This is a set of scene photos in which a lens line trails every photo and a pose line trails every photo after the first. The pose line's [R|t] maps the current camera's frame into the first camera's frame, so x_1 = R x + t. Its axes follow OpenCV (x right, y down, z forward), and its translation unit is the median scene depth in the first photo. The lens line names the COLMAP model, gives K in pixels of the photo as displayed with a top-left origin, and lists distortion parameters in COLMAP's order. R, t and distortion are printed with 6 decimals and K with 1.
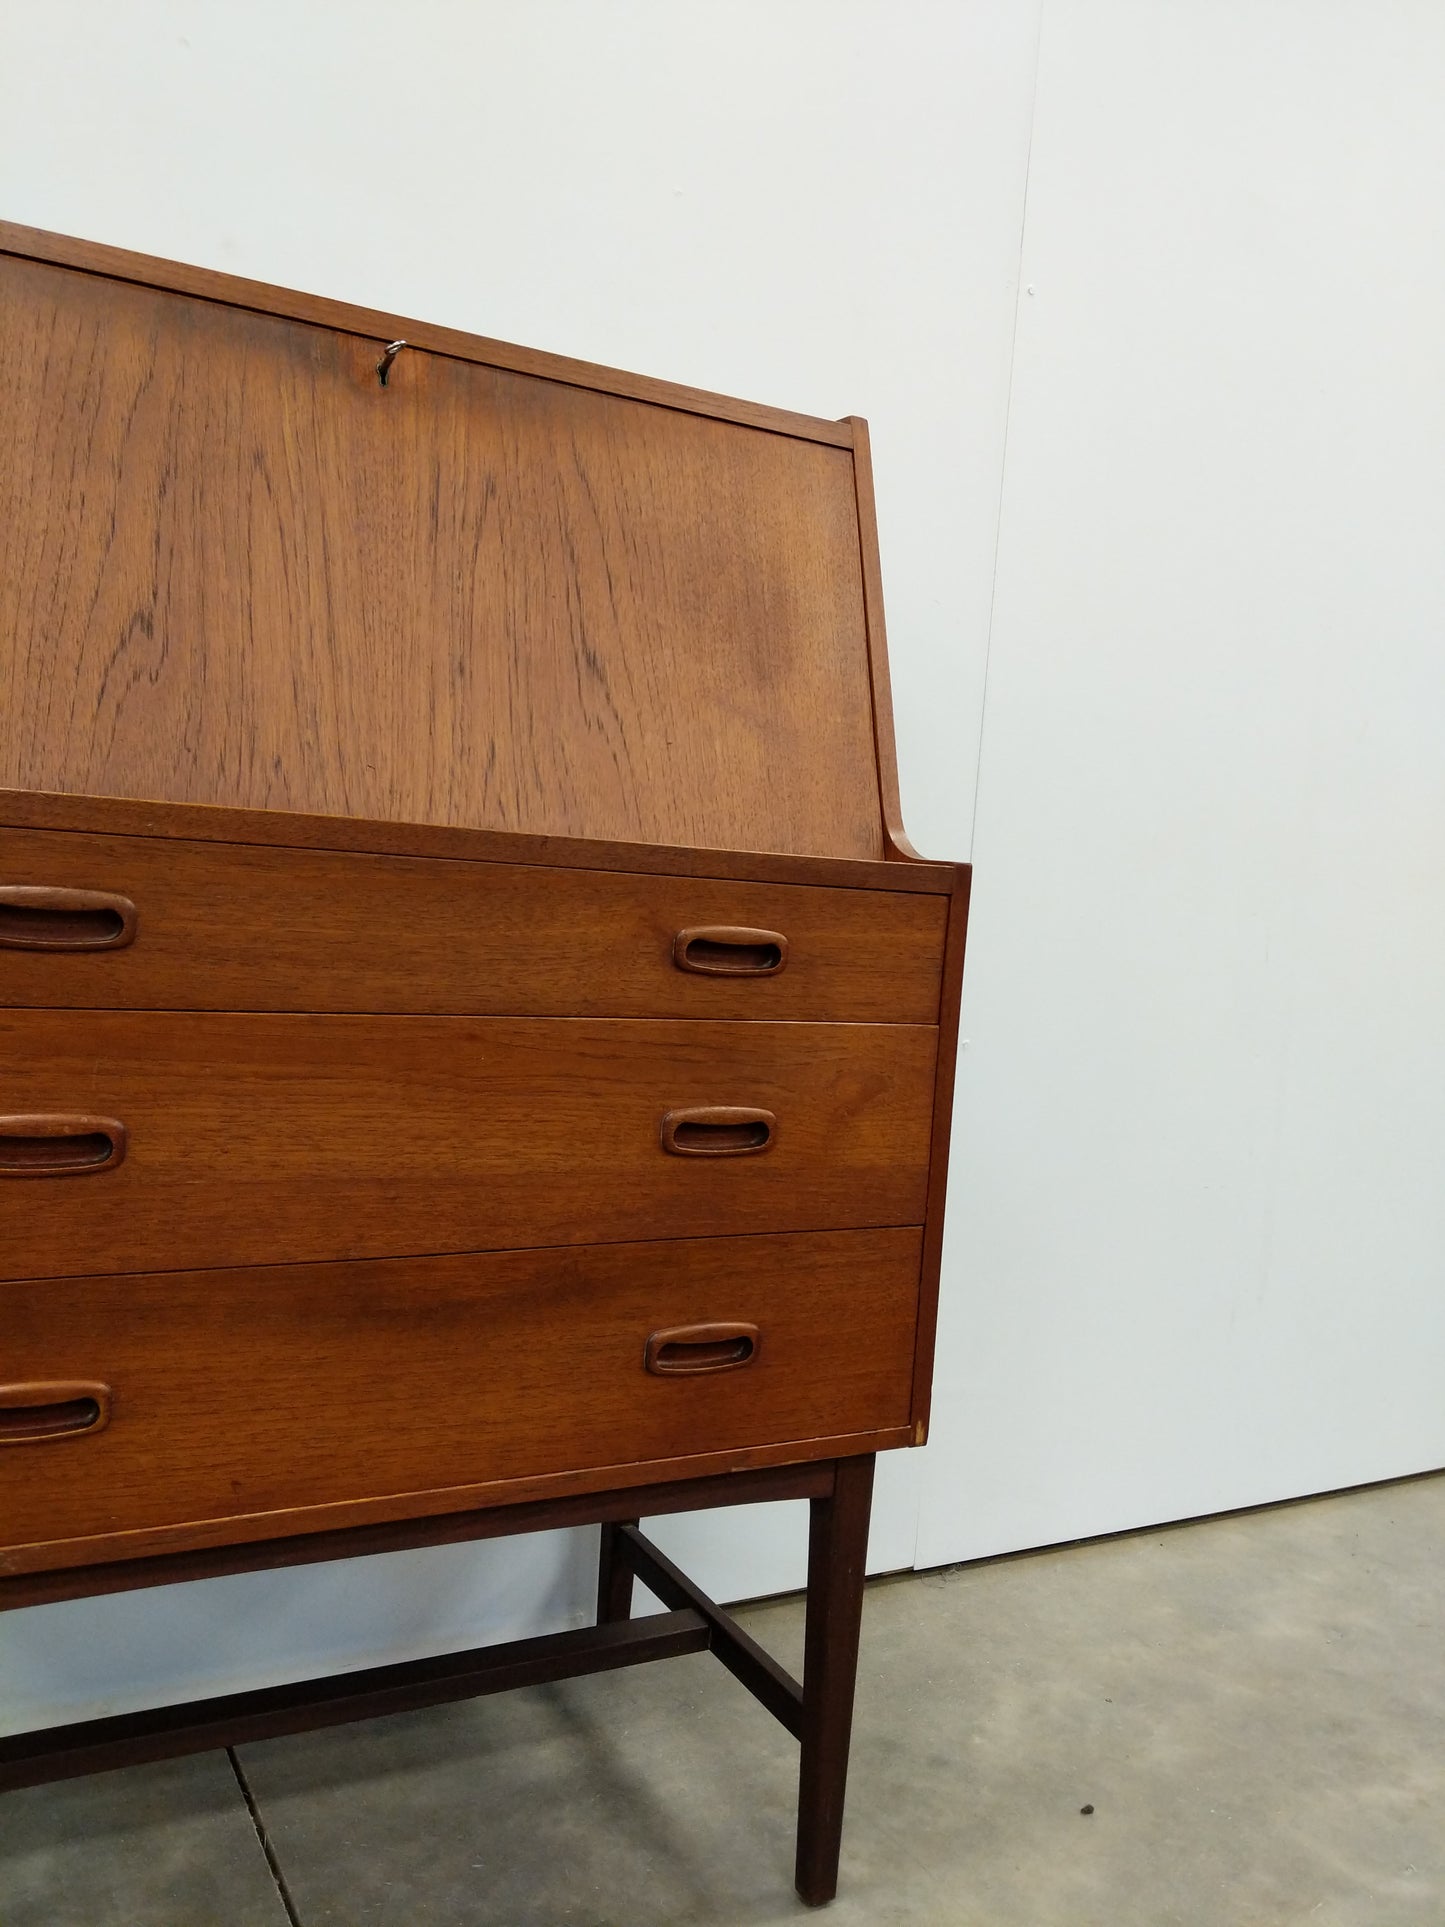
lens RADIAL K [[1544.0, 0, 727.8], [0, 1544.0, 956.2], [0, 0, 1]] dist [0.056804, -0.115637]
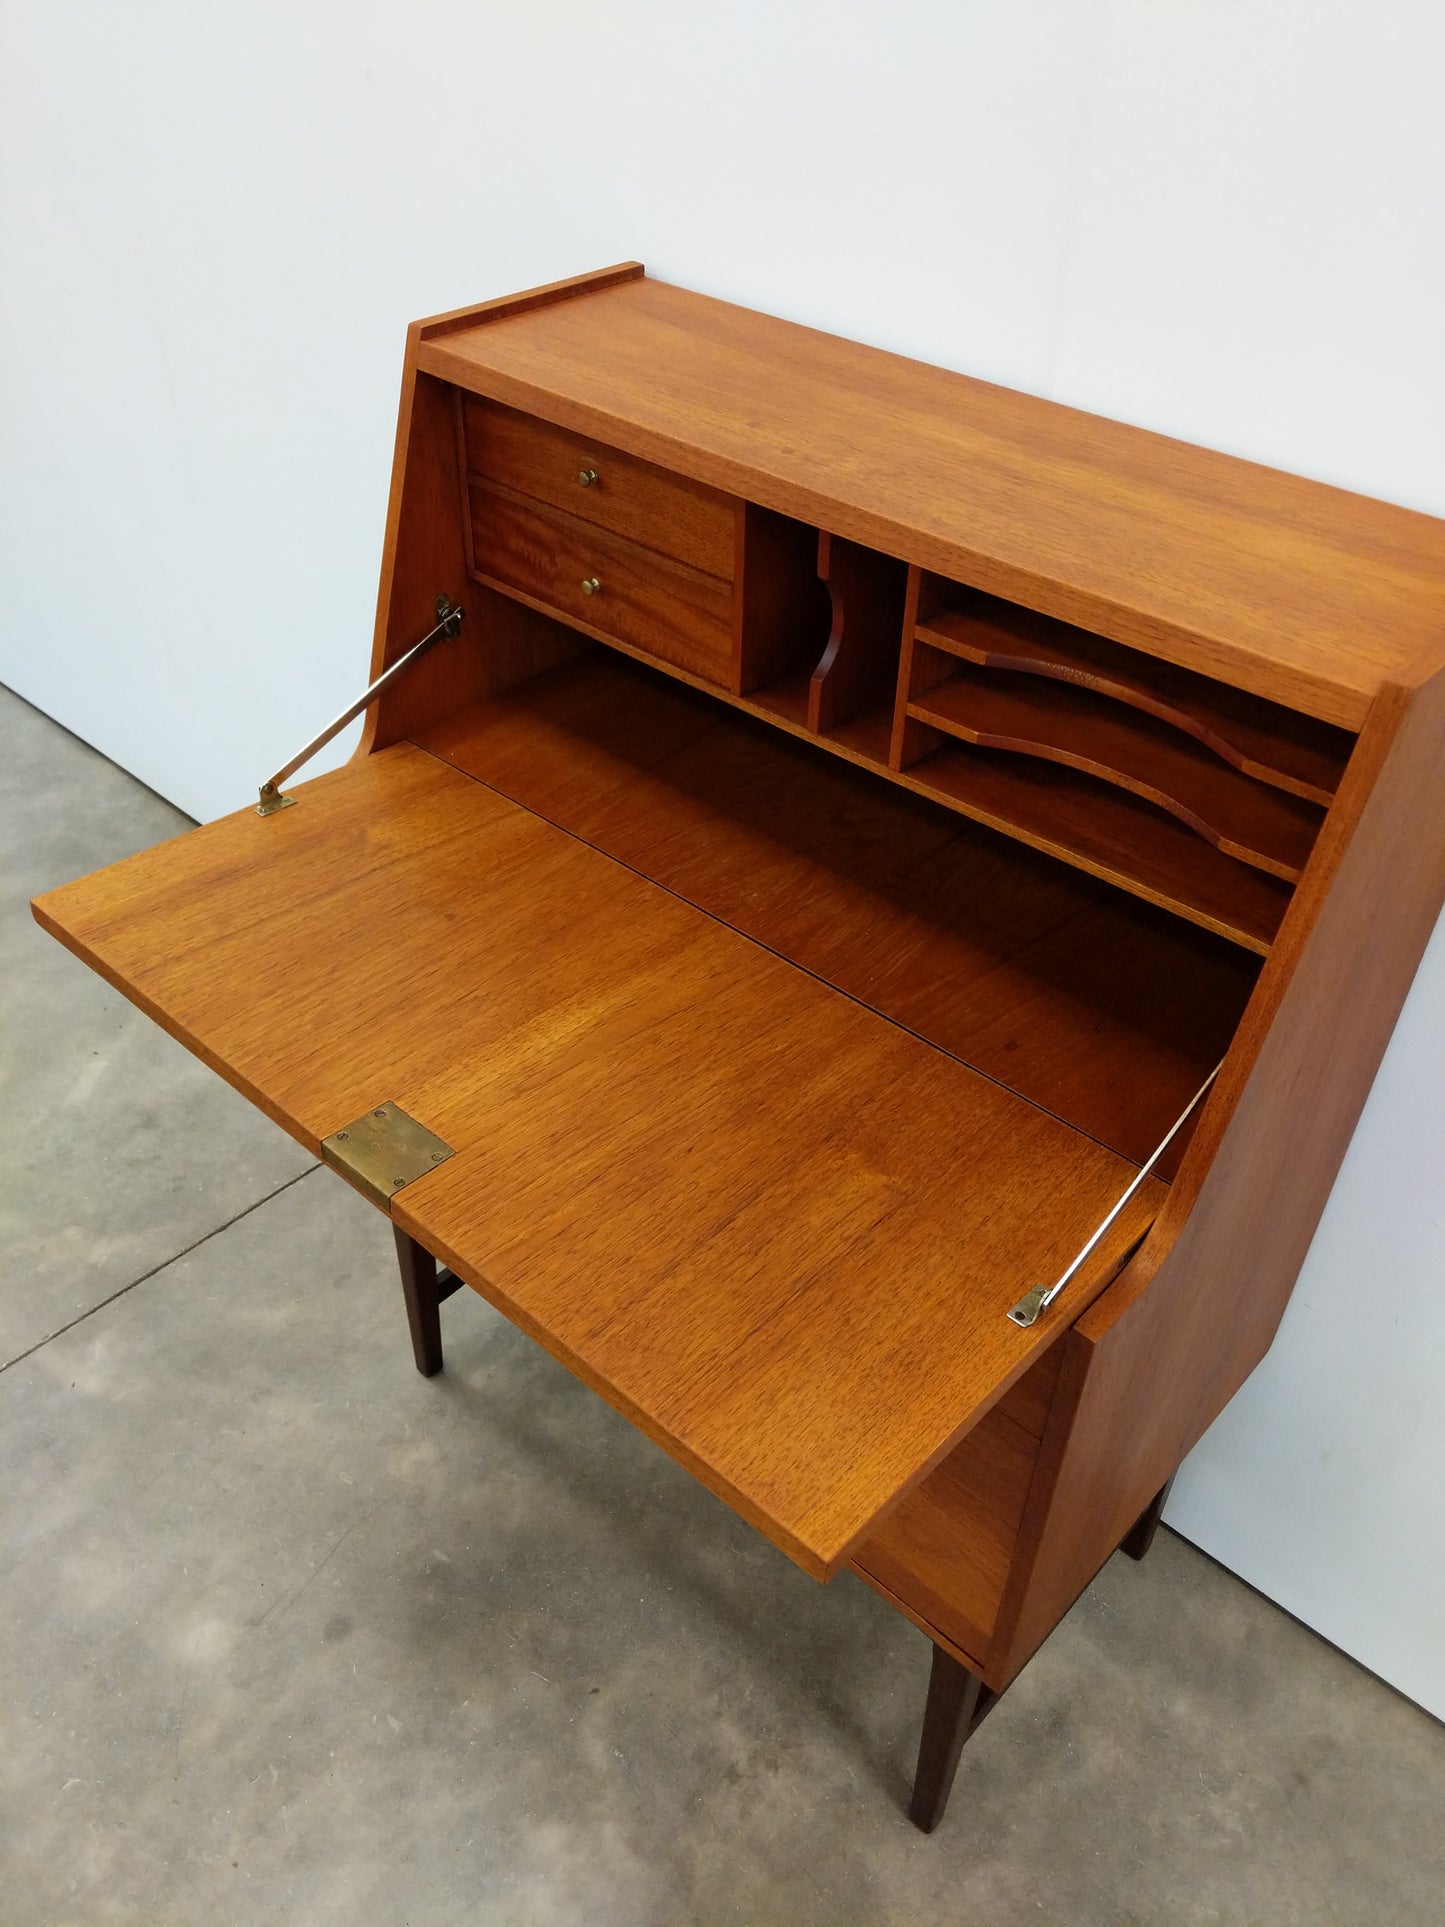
lens RADIAL K [[1544.0, 0, 727.8], [0, 1544.0, 956.2], [0, 0, 1]] dist [0.056804, -0.115637]
pose [[0.313722, 0.548024, -0.775402, 0.642246], [-0.050633, 0.825123, 0.562679, -0.699953], [0.948164, -0.137264, 0.286607, 0.646944]]
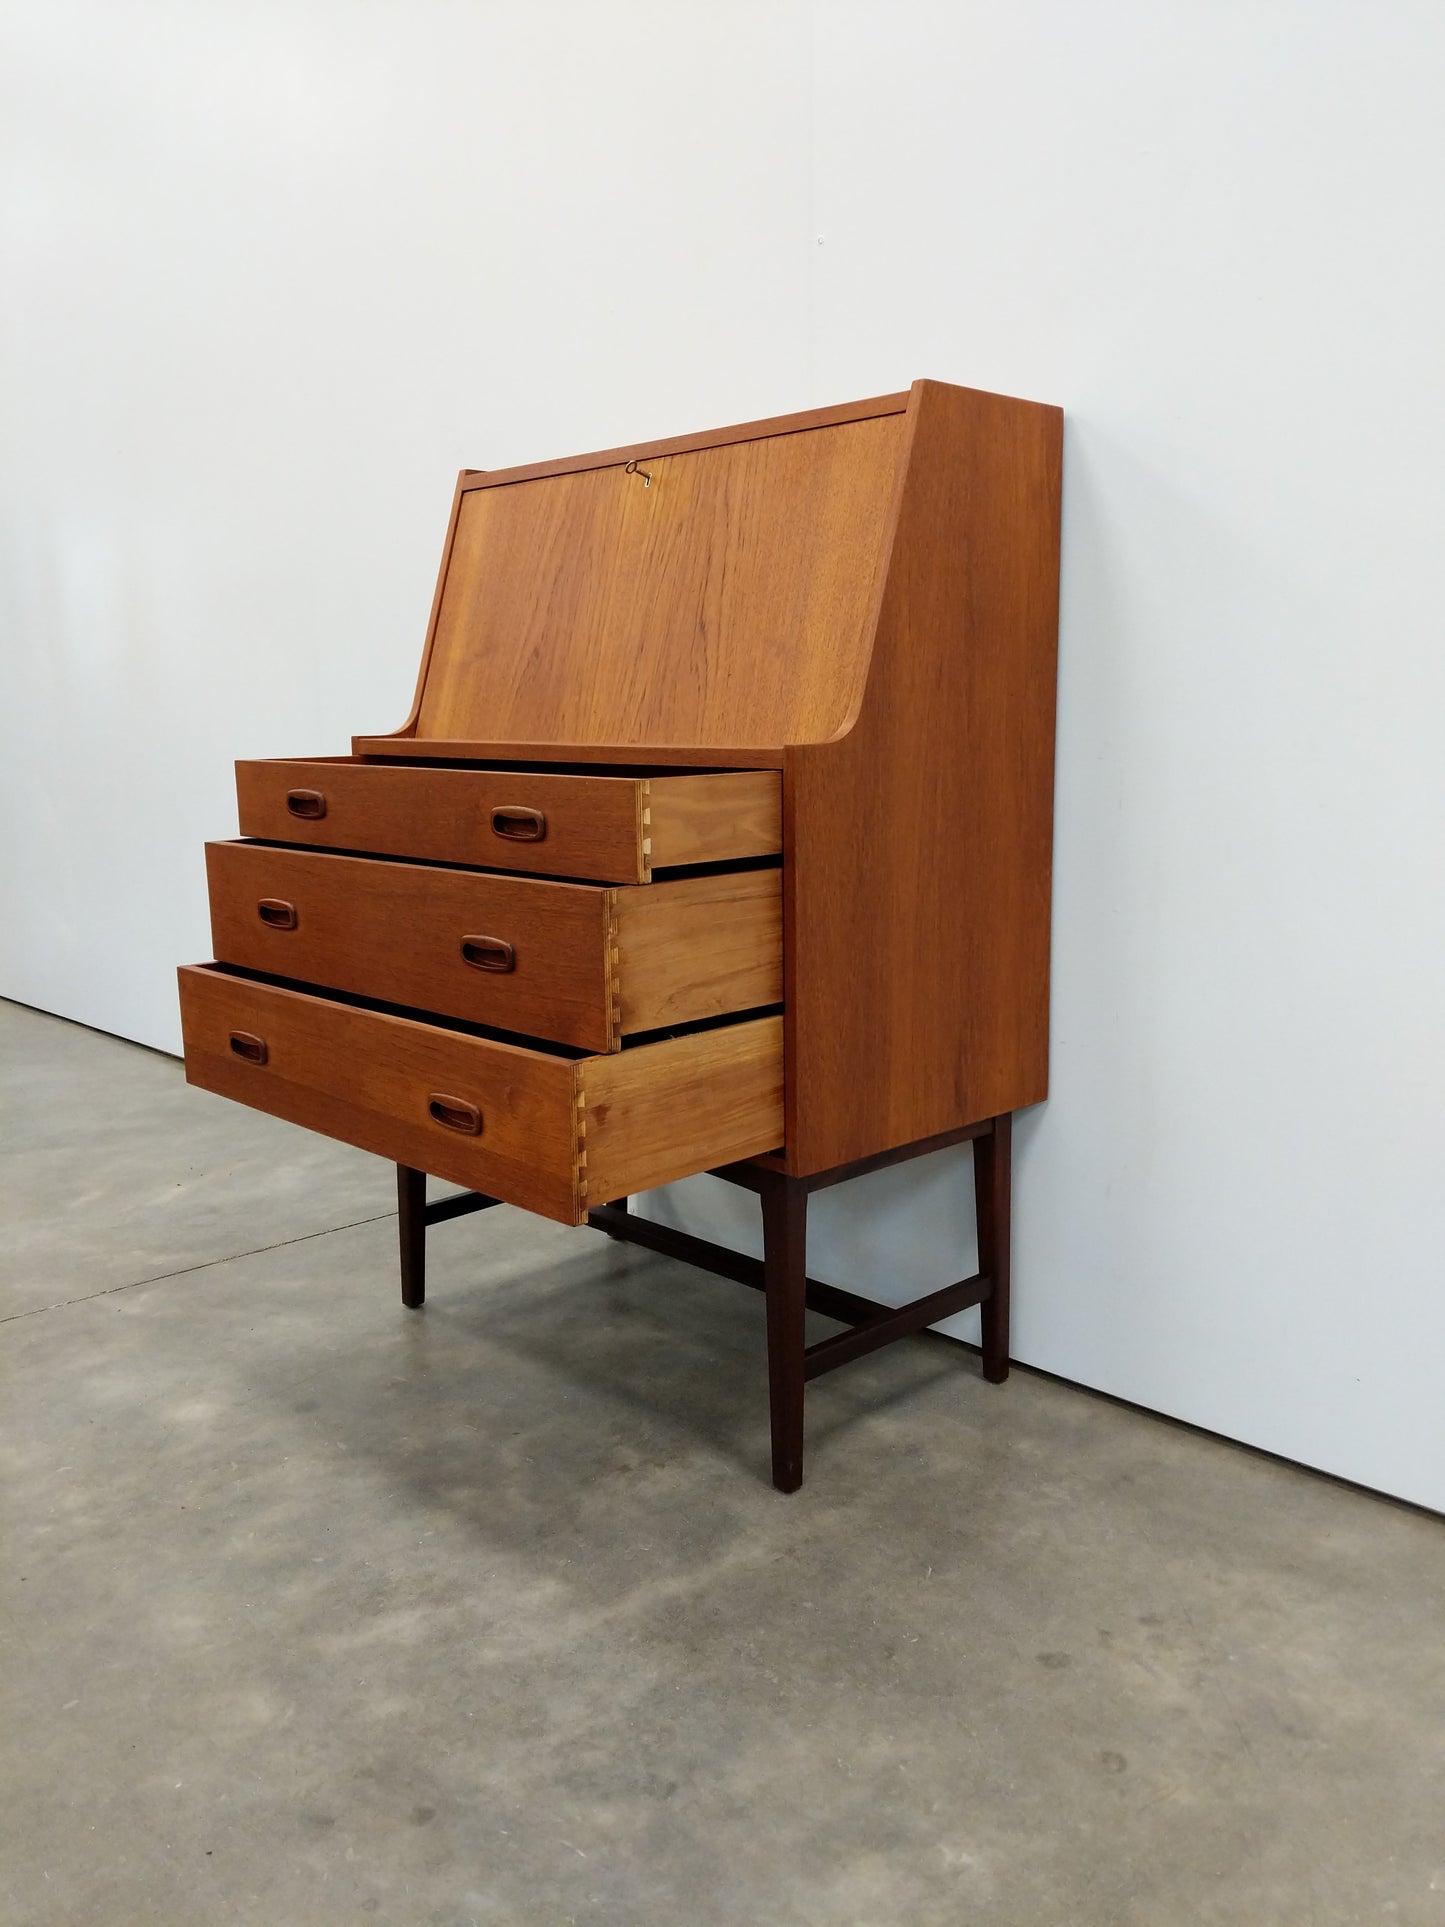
lens RADIAL K [[1522.3, 0, 731.7], [0, 1522.3, 949.3], [0, 0, 1]] dist [0.069610, -0.113256]
pose [[0.260549, 0.074772, -0.962561, 1.471579], [-0.023708, 0.997191, 0.071045, 0.024494], [0.965170, 0.004310, 0.261590, 0.639151]]
